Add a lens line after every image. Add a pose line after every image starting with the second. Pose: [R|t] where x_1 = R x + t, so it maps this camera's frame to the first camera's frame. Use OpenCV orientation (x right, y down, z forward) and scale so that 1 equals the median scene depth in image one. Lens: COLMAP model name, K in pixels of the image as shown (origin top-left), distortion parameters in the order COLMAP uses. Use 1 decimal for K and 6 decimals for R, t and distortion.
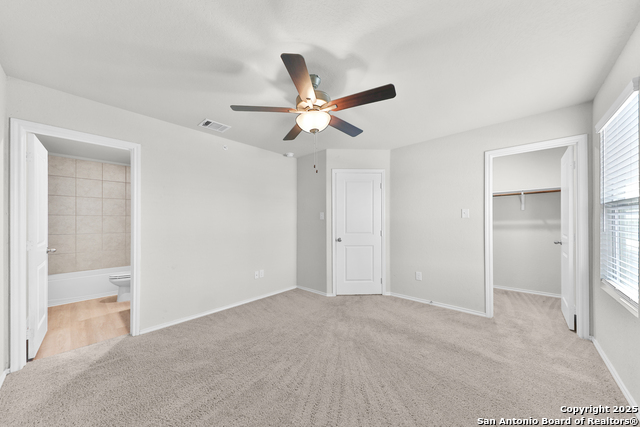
lens RADIAL K [[218.4, 0, 321.1], [0, 218.4, 225.9], [0, 0, 1]] dist [0.009301, -0.000033]
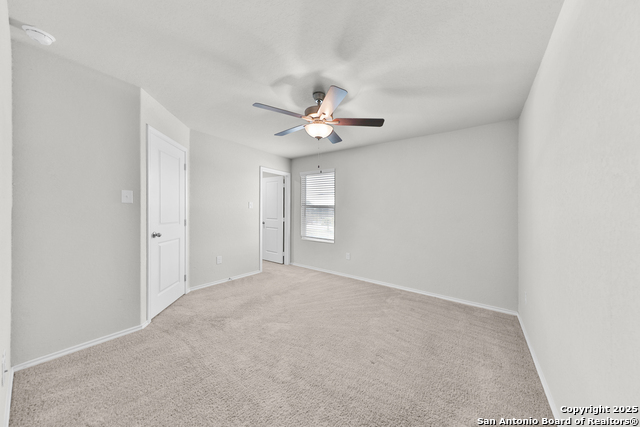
lens RADIAL K [[216.0, 0, 320.0], [0, 216.0, 213.5], [0, 0, 1]] dist [0.007666, -0.000007]
pose [[-0.091788, 0.000215, 0.995779, -0.682277], [-0.005967, 0.999982, -0.000766, -0.004461], [-0.995761, -0.006012, -0.091786, 0.606845]]
